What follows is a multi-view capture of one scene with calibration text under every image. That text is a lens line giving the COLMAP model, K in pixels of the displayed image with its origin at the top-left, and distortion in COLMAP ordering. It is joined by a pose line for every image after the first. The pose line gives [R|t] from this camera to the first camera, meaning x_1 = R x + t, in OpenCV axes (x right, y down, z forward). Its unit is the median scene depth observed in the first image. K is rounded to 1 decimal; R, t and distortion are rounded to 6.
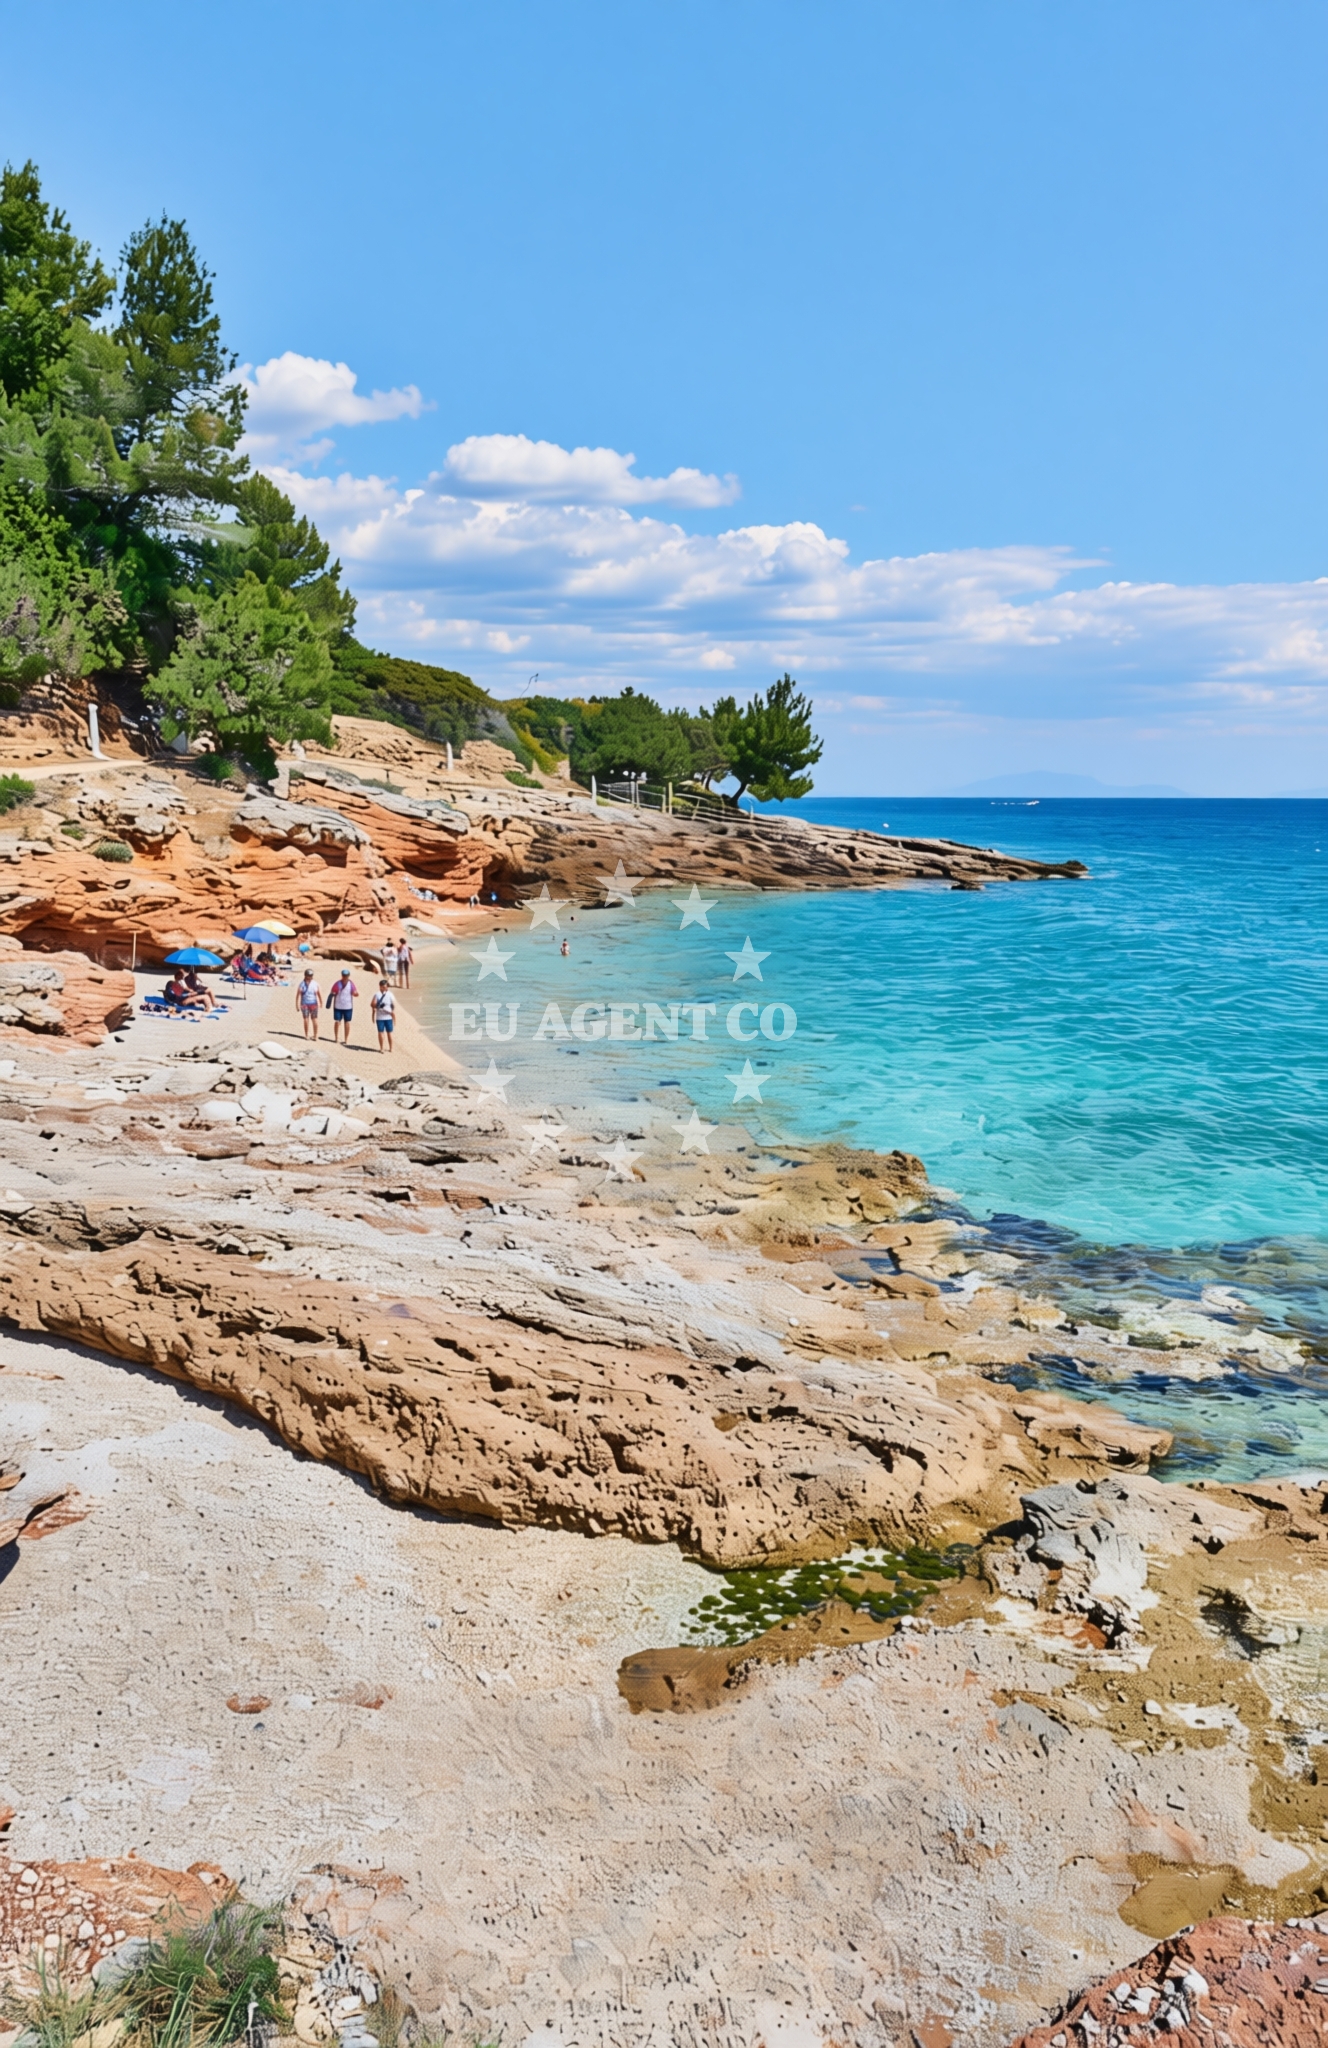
lens RADIAL K [[1397.6, 0, 664.0], [0, 1397.6, 1024.0], [0, 0, 1]] dist [-0.004585, -0.000686]
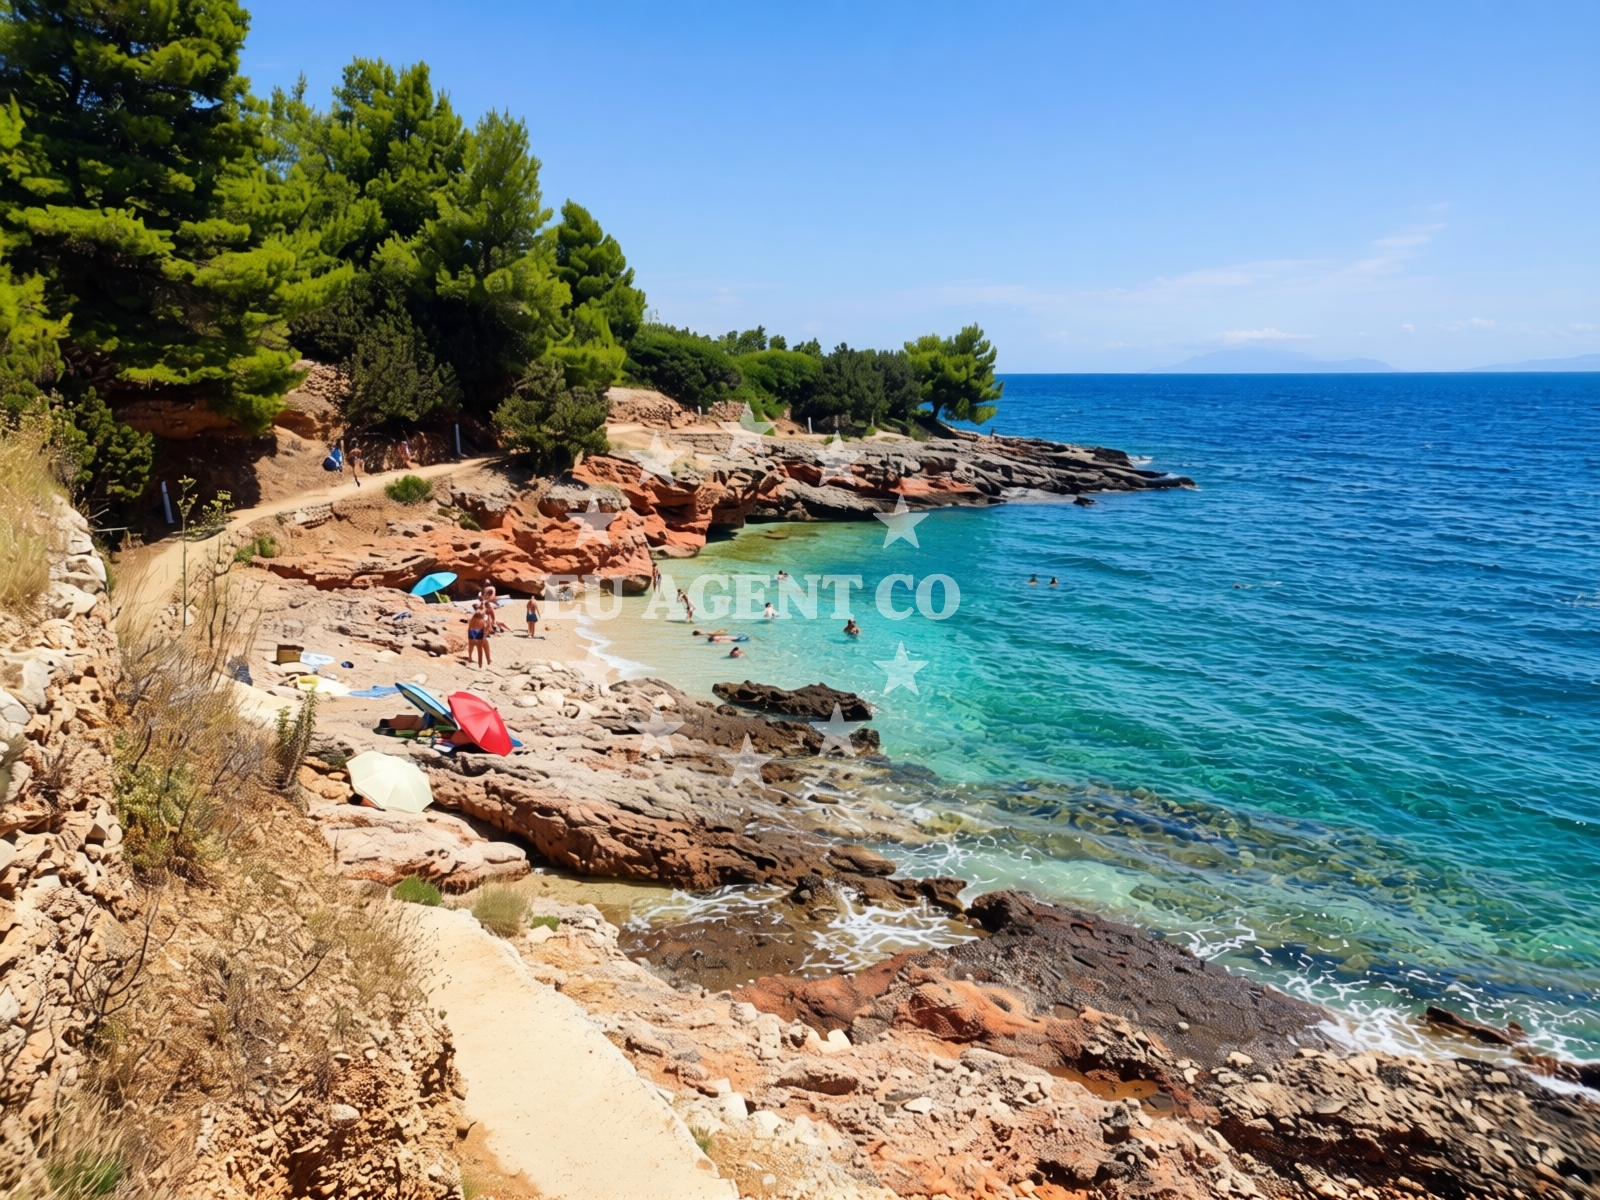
lens RADIAL K [[1235.4, 0, 800.0], [0, 1235.4, 600.0], [0, 0, 1]] dist [0.042444, -0.034712]
pose [[0.994302, 0.016898, -0.105248, 0.150688], [-0.013356, 0.999323, 0.034270, -0.087102], [0.105756, -0.032669, 0.993855, -0.419058]]
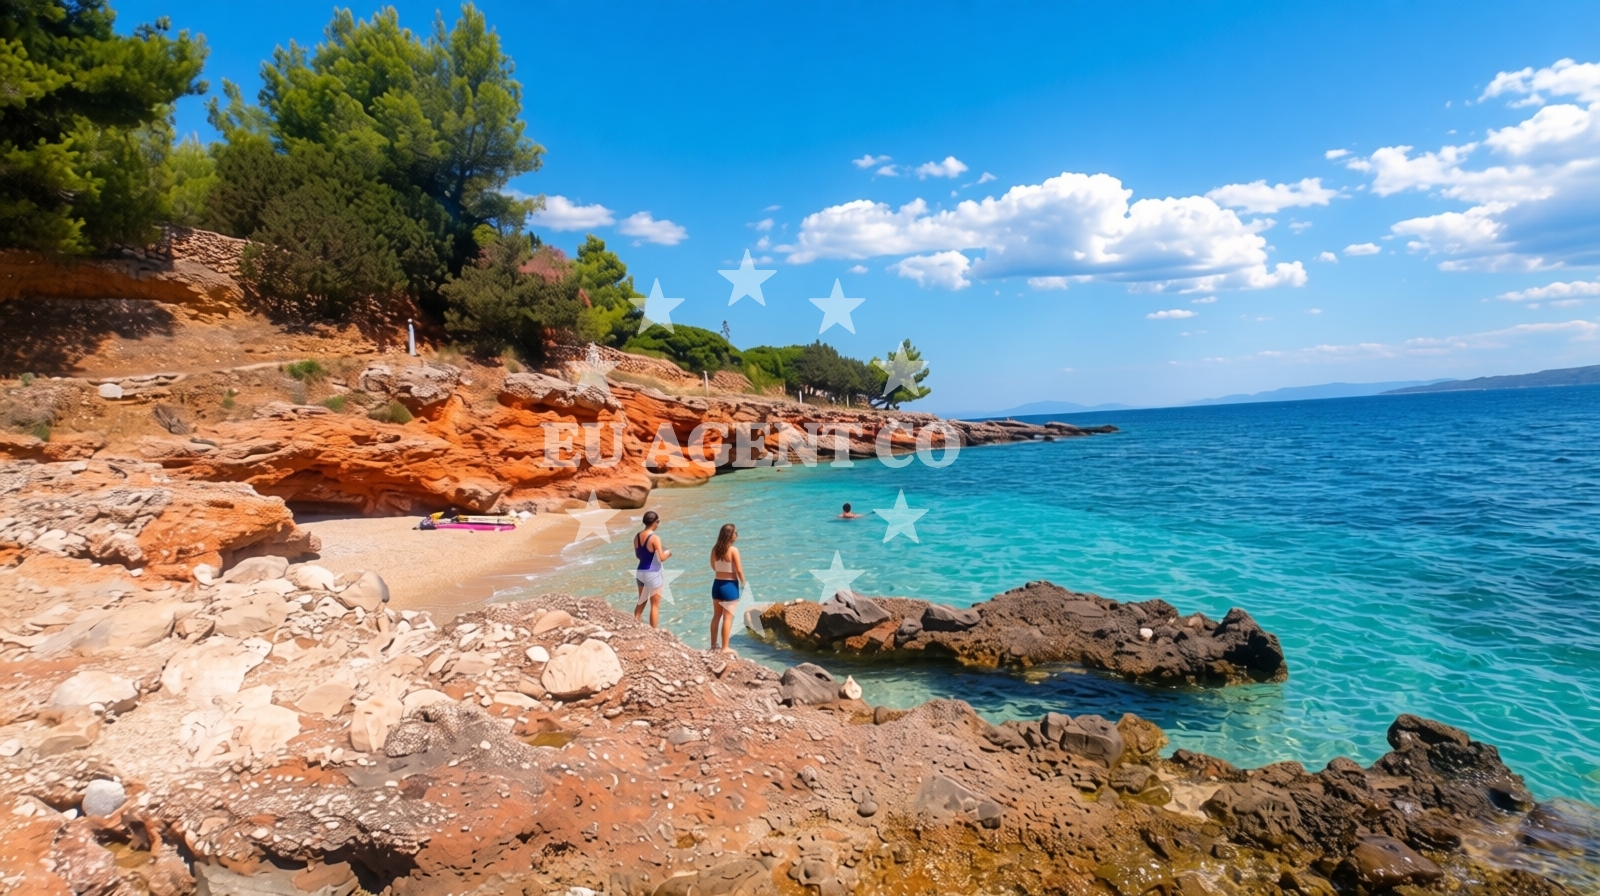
lens RADIAL K [[718.0, 0, 789.4], [0, 718.0, 446.3], [0, 0, 1]] dist [-0.001071, -0.039712]
pose [[0.995338, -0.059349, -0.076027, -0.009154], [0.047646, 0.987926, -0.147417, 0.010404], [0.083858, 0.143107, 0.986148, 0.420520]]
